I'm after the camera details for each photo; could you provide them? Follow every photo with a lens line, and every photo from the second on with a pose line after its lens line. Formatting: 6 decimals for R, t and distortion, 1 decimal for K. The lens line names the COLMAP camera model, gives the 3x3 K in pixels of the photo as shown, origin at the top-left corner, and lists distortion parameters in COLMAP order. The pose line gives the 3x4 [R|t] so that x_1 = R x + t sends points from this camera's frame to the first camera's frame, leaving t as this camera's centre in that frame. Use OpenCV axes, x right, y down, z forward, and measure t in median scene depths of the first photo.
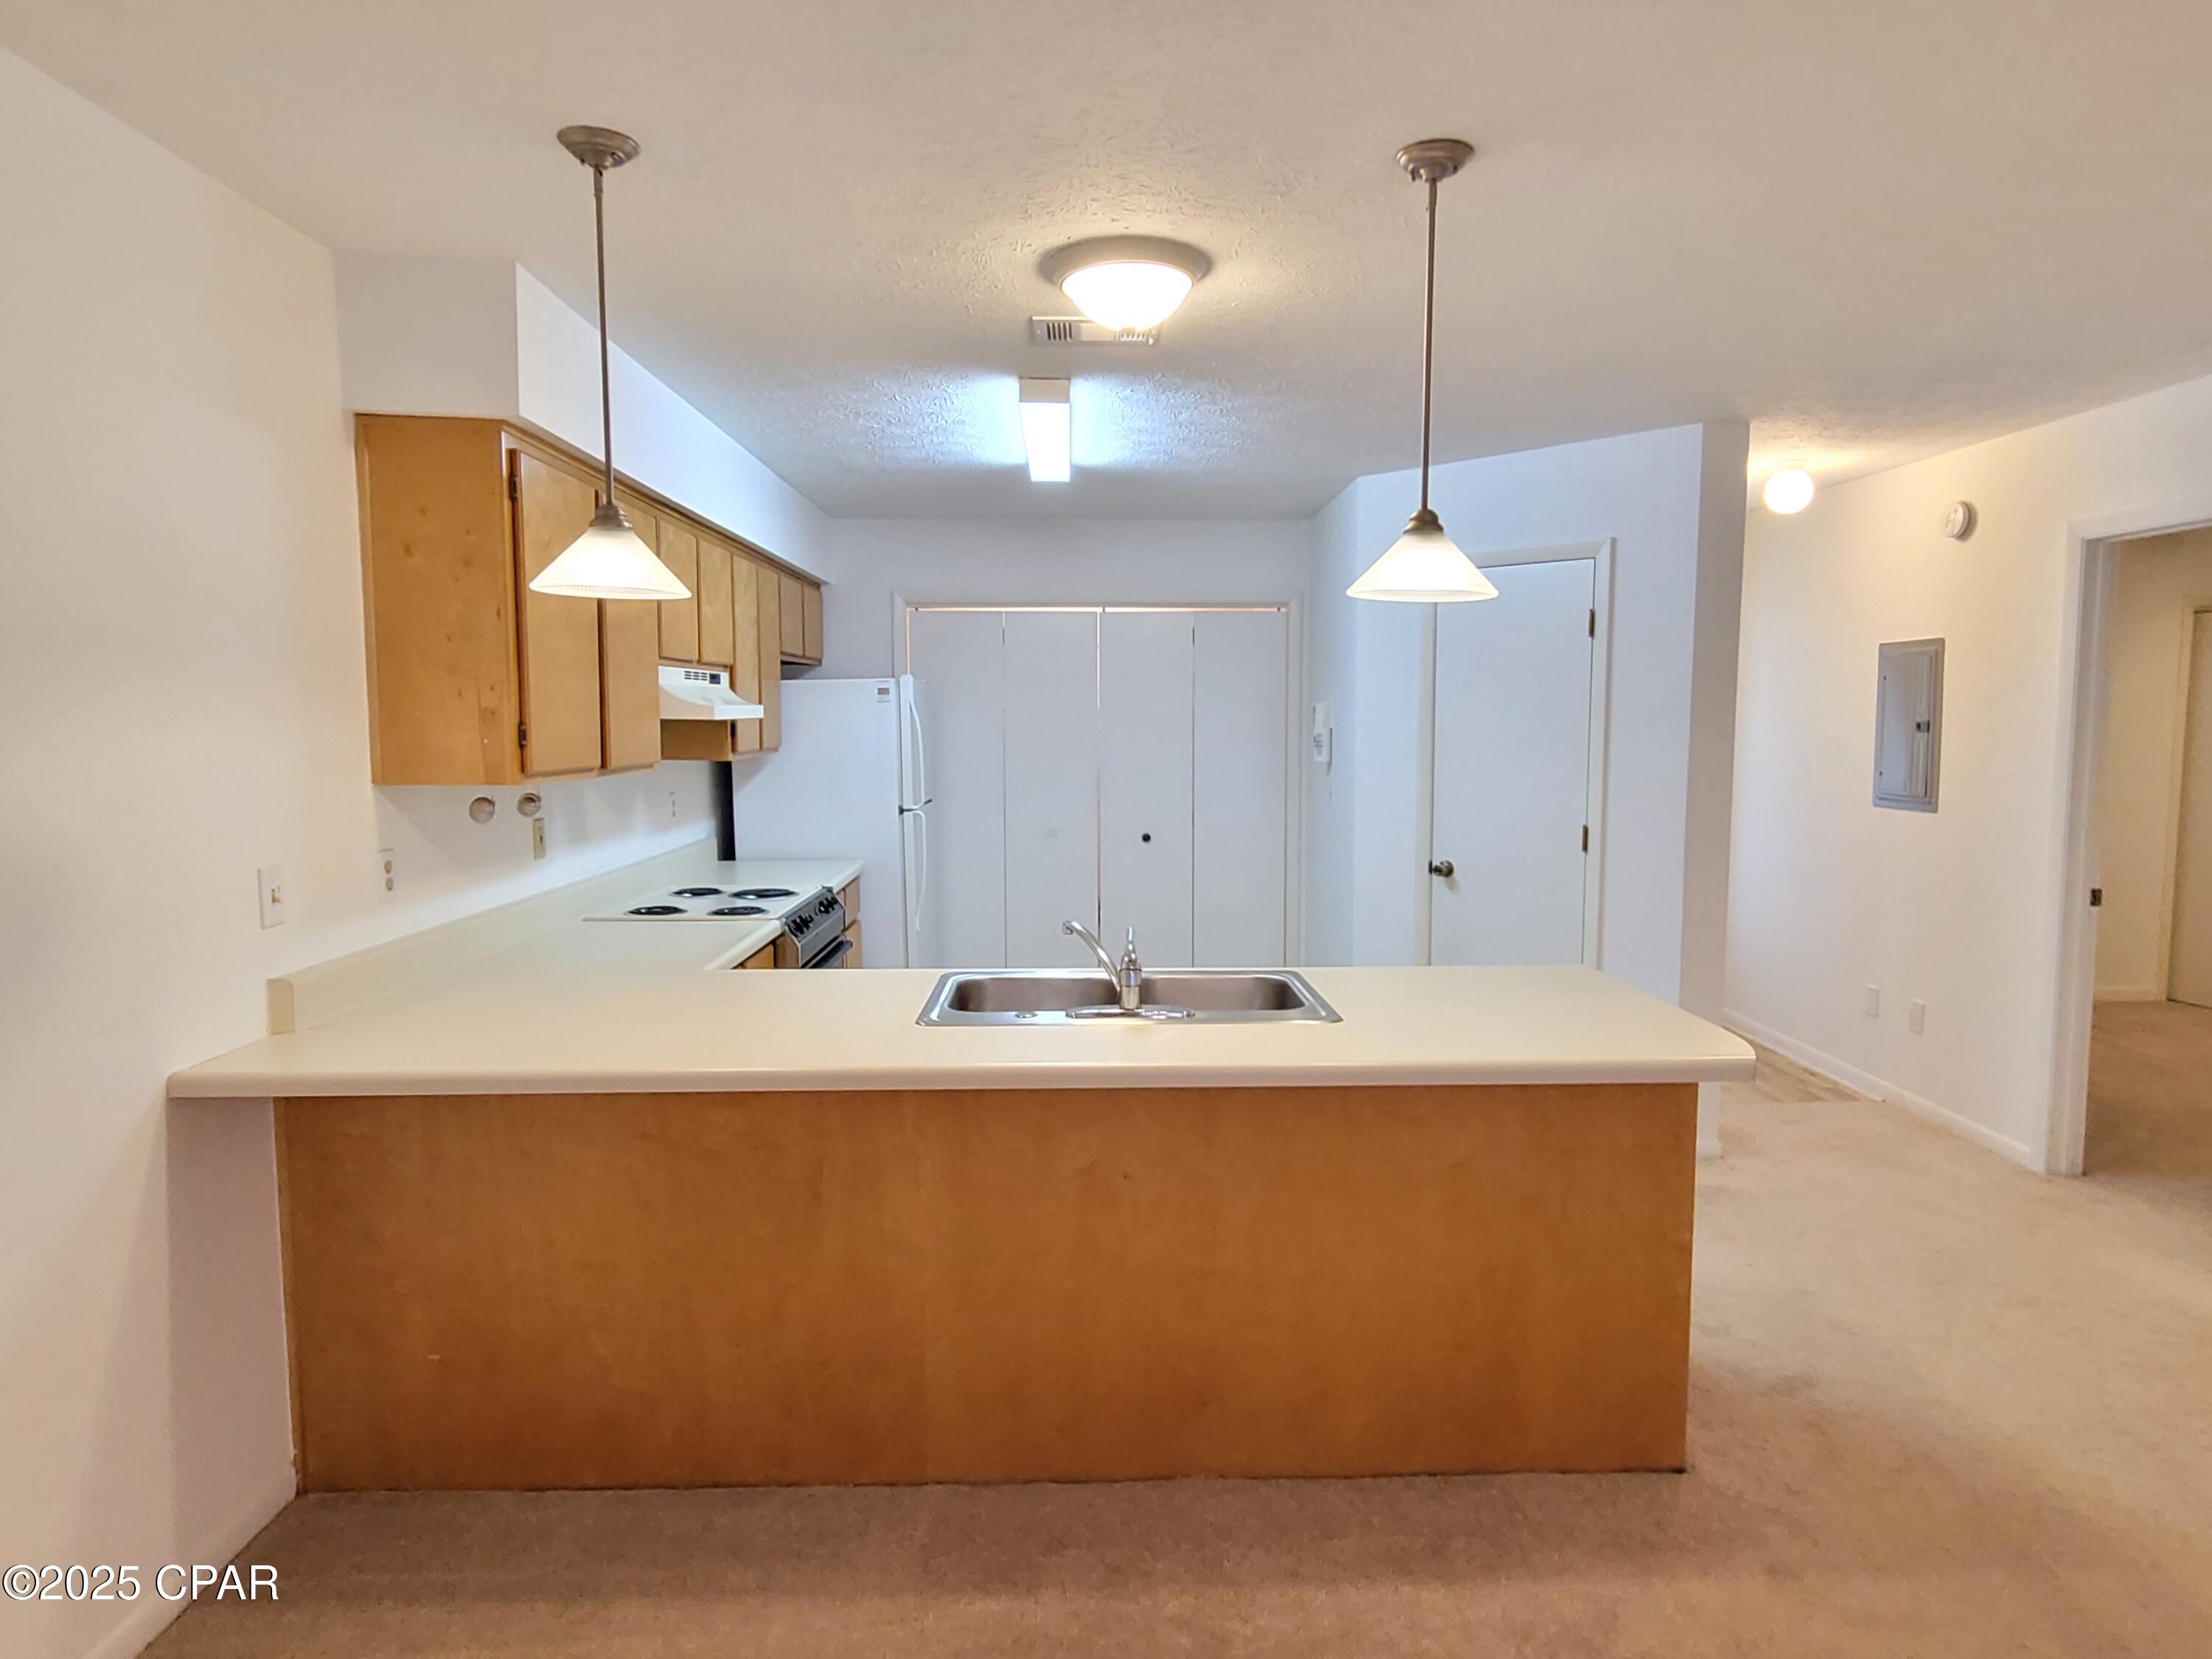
lens RADIAL K [[1299.1, 0, 1112.9], [0, 1299.1, 835.2], [0, 0, 1]] dist [-0.006110, 0.000919]
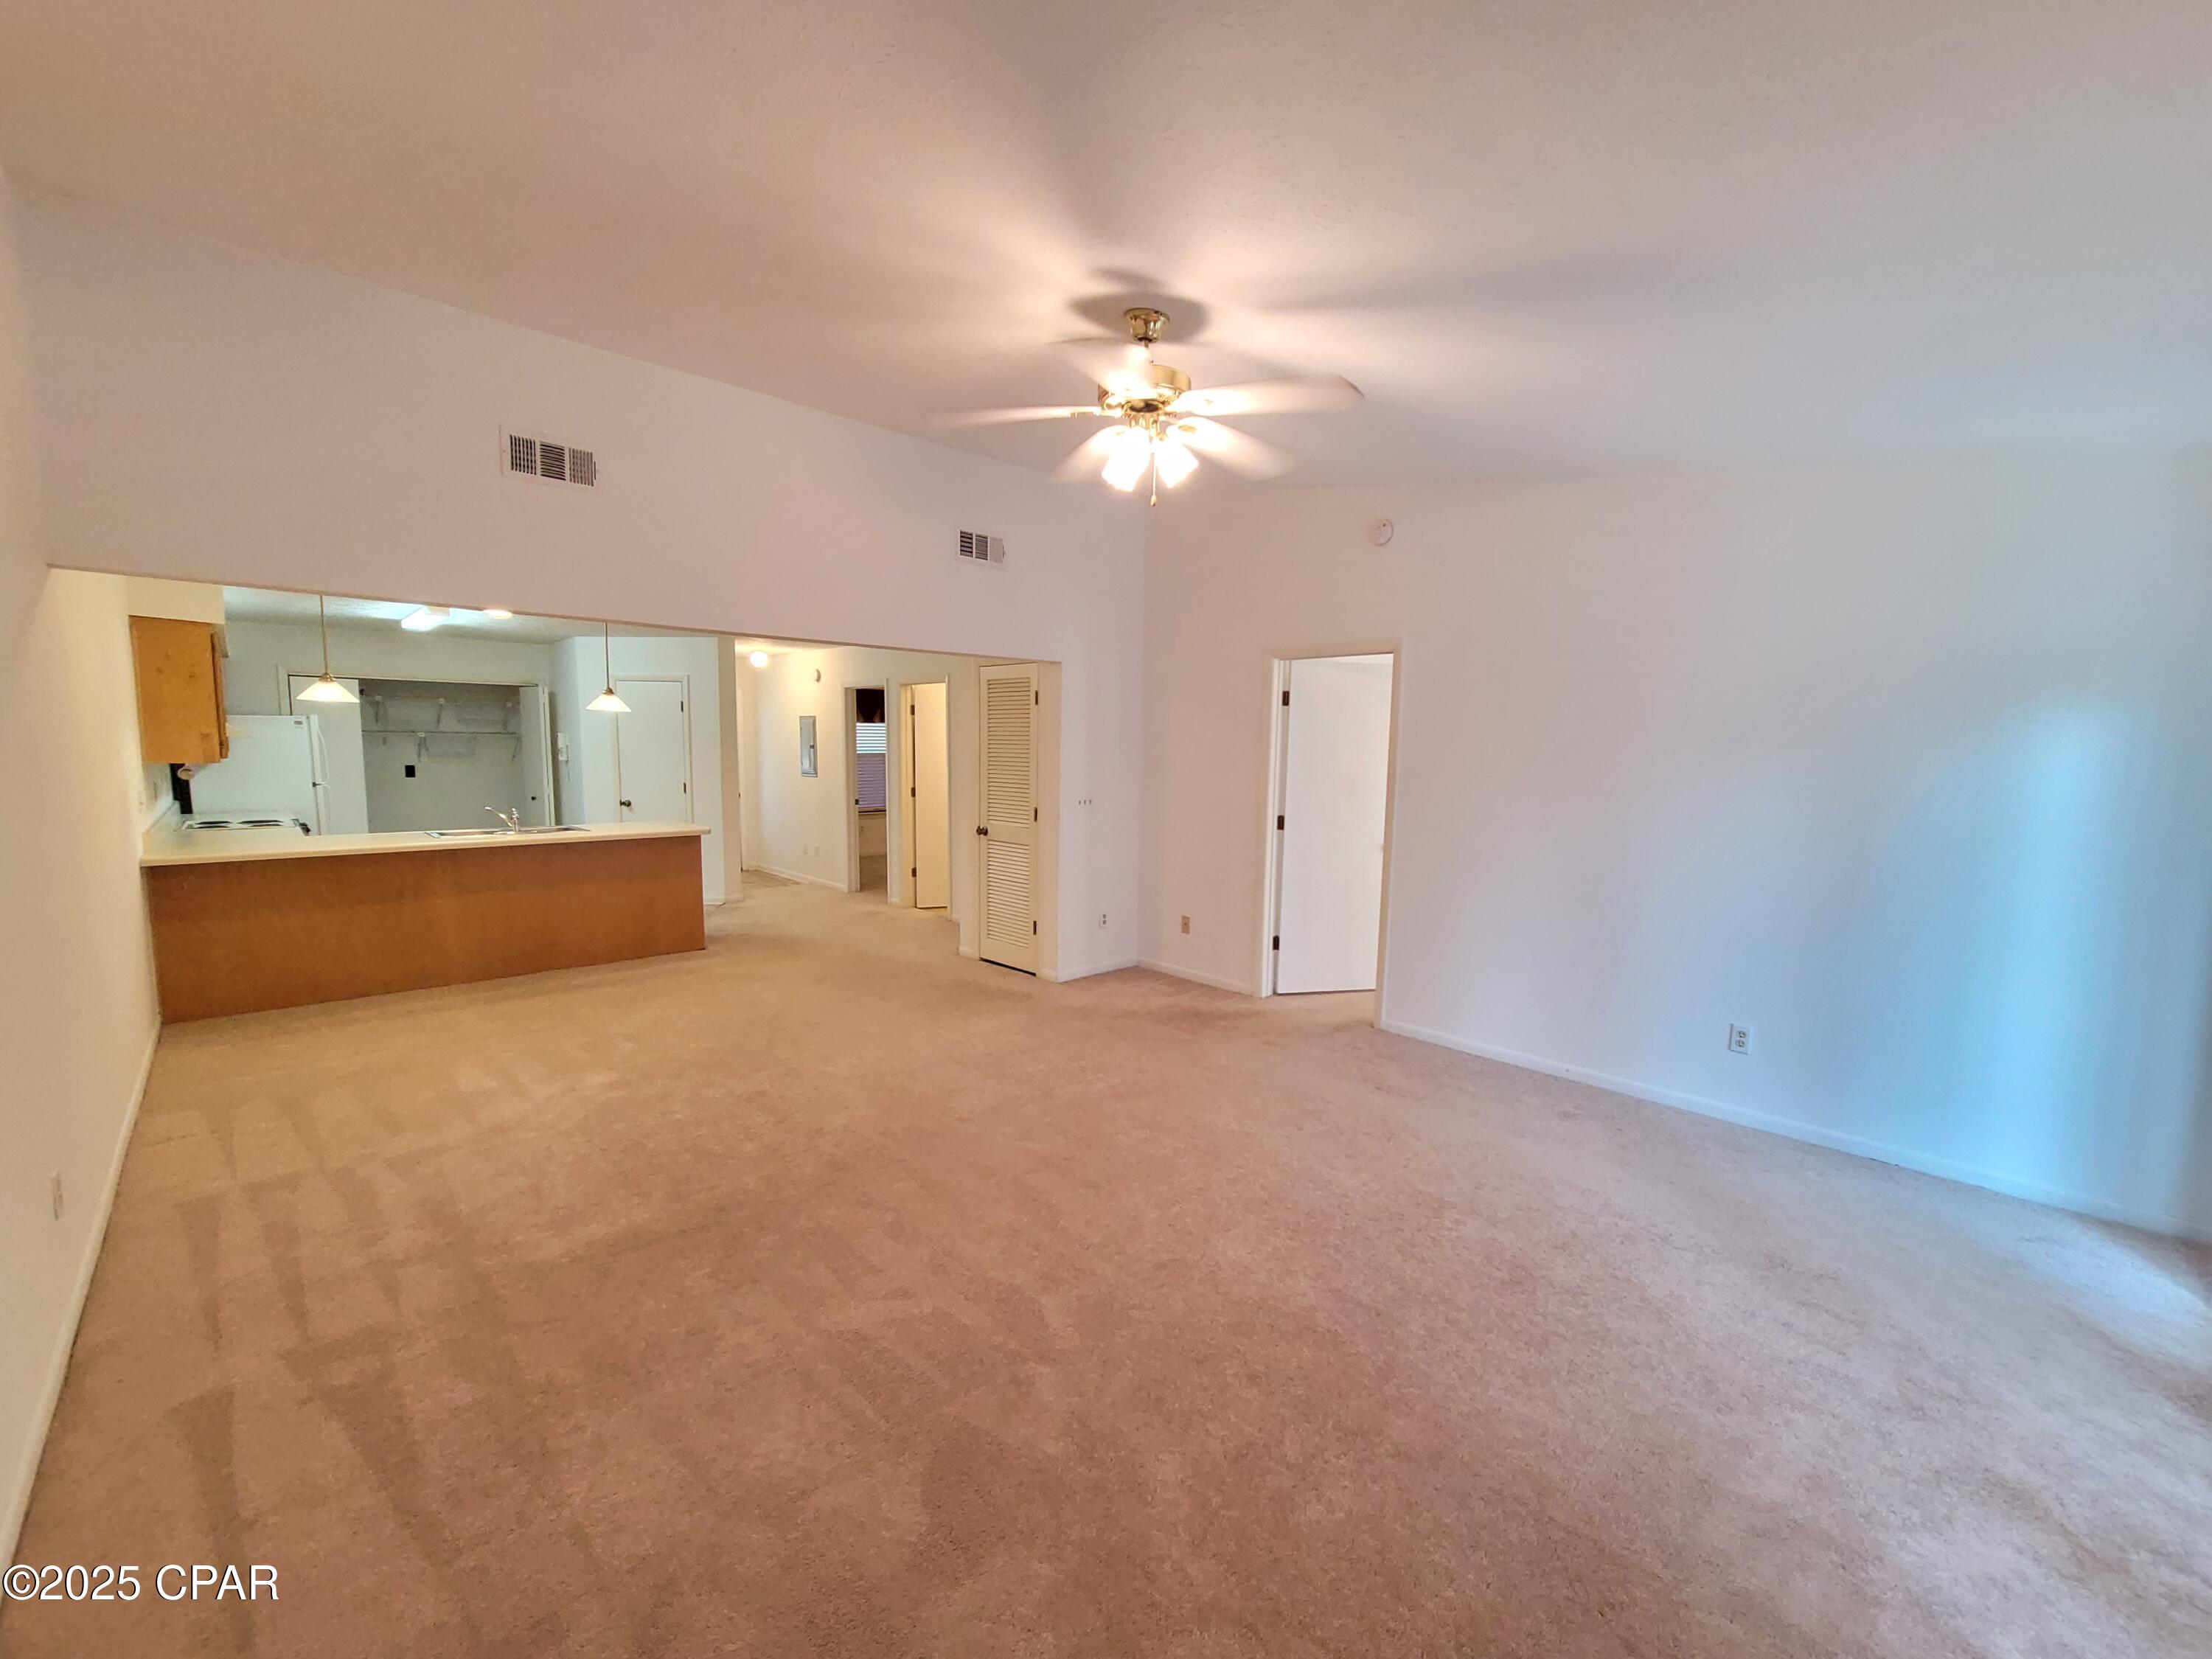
lens RADIAL K [[900.2, 0, 1119.0], [0, 900.2, 831.9], [0, 0, 1]] dist [0.000985, -0.000302]
pose [[0.738782, -0.053728, 0.671800, -0.232663], [0.045313, 0.998521, 0.030027, 0.082302], [-0.672420, 0.008258, 0.740124, -1.009984]]
